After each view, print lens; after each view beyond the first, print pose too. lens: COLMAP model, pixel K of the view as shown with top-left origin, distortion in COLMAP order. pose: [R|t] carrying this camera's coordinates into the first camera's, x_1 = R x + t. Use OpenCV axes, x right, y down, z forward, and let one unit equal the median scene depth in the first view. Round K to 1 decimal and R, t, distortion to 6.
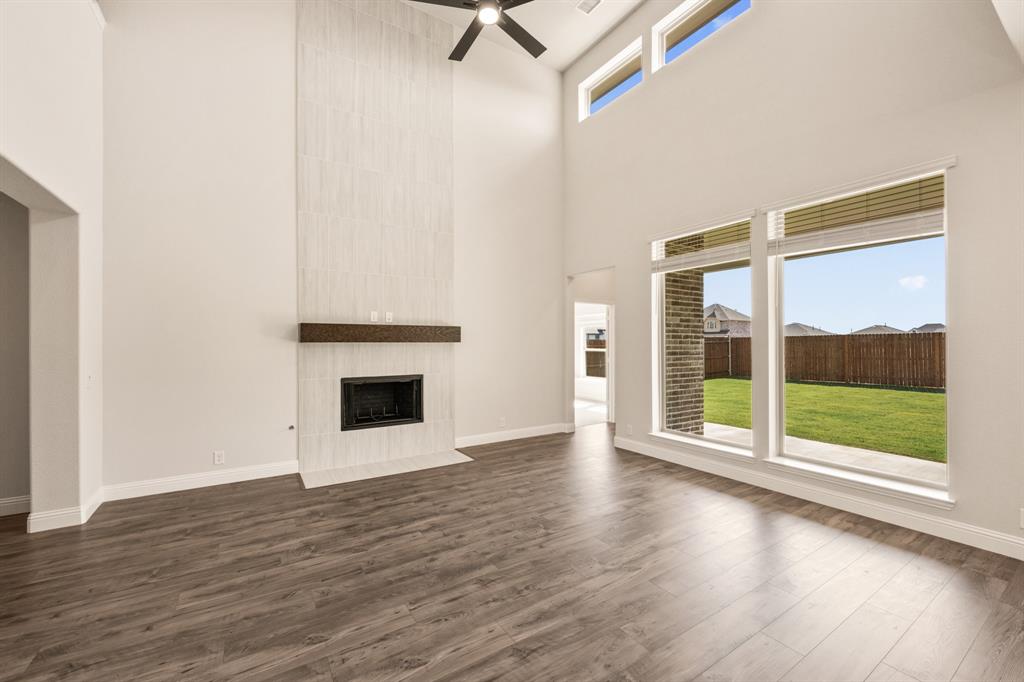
lens RADIAL K [[412.4, 0, 514.2], [0, 412.4, 343.9], [0, 0, 1]] dist [-0.001525, 0.000072]
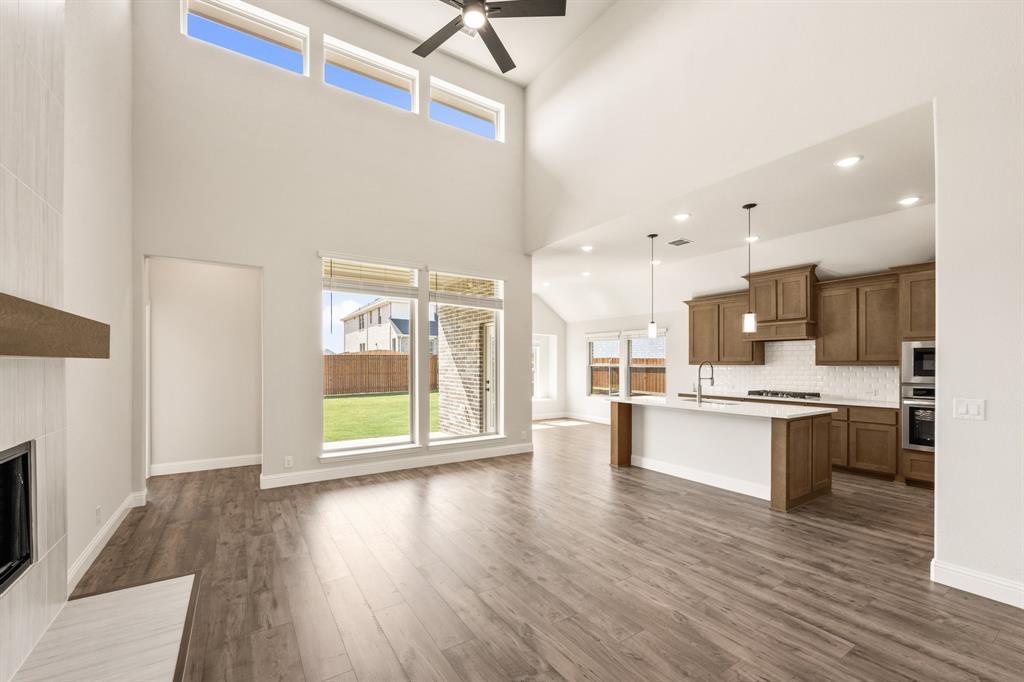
lens RADIAL K [[412.4, 0, 508.9], [0, 412.4, 363.4], [0, 0, 1]] dist [-0.001525, 0.000072]
pose [[-0.001098, 0.002502, 0.999996, -0.685856], [-0.001936, 0.999995, -0.002504, 0.001837], [-0.999998, -0.001939, -0.001093, 0.617668]]
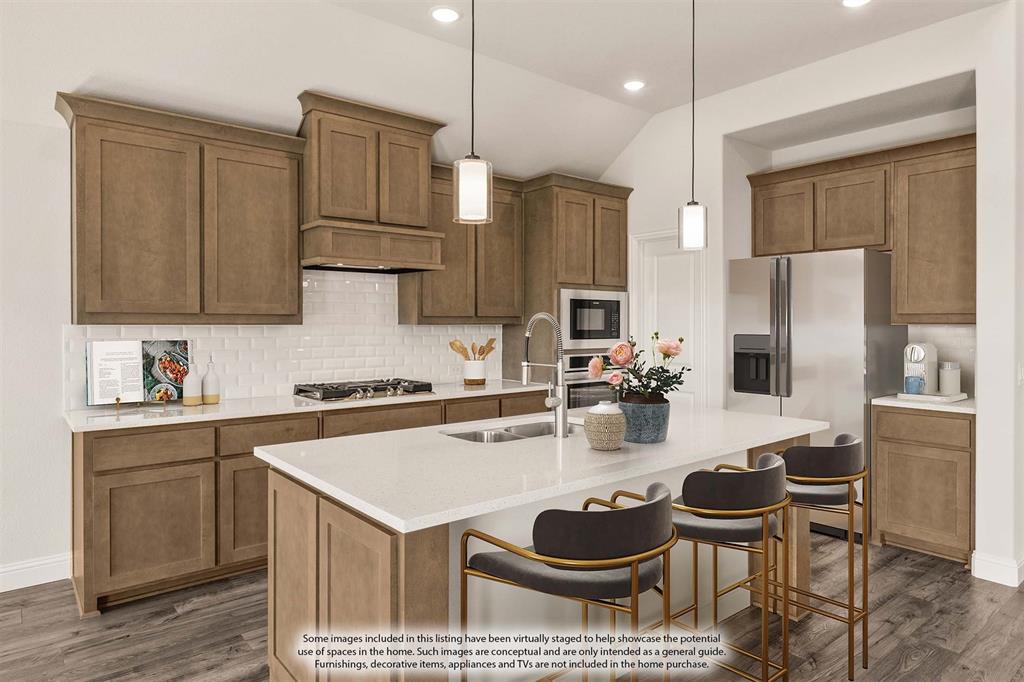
lens RADIAL K [[623.2, 0, 535.0], [0, 623.2, 327.1], [0, 0, 1]] dist [-0.009089, 0.003934]
pose [[-0.992164, 0.001575, -0.124934, 0.507559], [0.000420, 0.999957, 0.009273, -0.001956], [0.124943, 0.009148, -0.992122, 0.658514]]
